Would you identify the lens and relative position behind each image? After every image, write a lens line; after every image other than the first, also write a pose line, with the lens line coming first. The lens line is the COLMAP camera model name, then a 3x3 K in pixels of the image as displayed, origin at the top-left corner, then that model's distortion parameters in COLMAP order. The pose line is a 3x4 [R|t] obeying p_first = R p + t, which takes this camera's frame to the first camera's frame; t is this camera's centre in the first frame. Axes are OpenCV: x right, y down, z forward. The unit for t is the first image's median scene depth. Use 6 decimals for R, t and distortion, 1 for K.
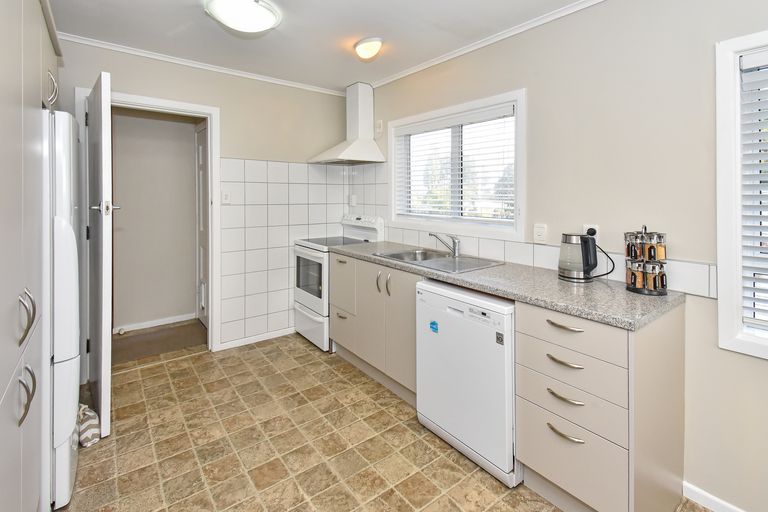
lens RADIAL K [[342.6, 0, 385.2], [0, 342.6, 306.3], [0, 0, 1]] dist [0.000065, 0.000031]
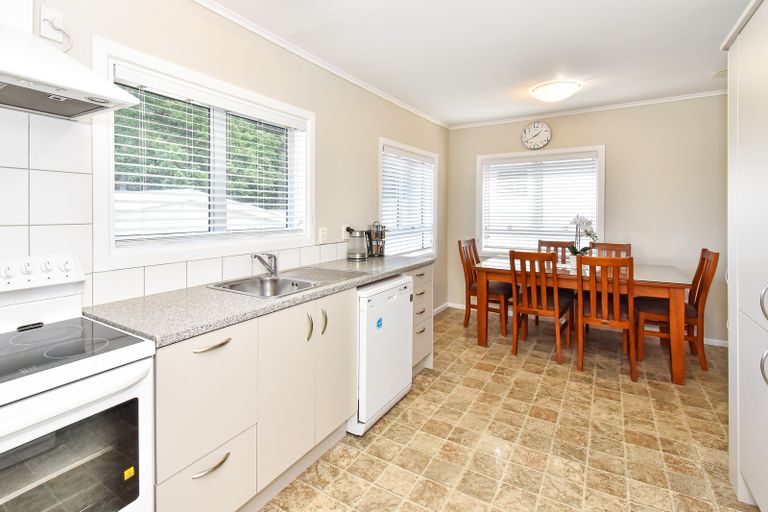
lens RADIAL K [[361.1, 0, 384.9], [0, 361.1, 208.3], [0, 0, 1]] dist [0.026043, -0.000076]
pose [[-0.345493, -0.001143, 0.938421, -1.168514], [0.291636, 0.950353, 0.108528, -0.476297], [-0.891955, 0.311173, -0.328007, 1.422028]]
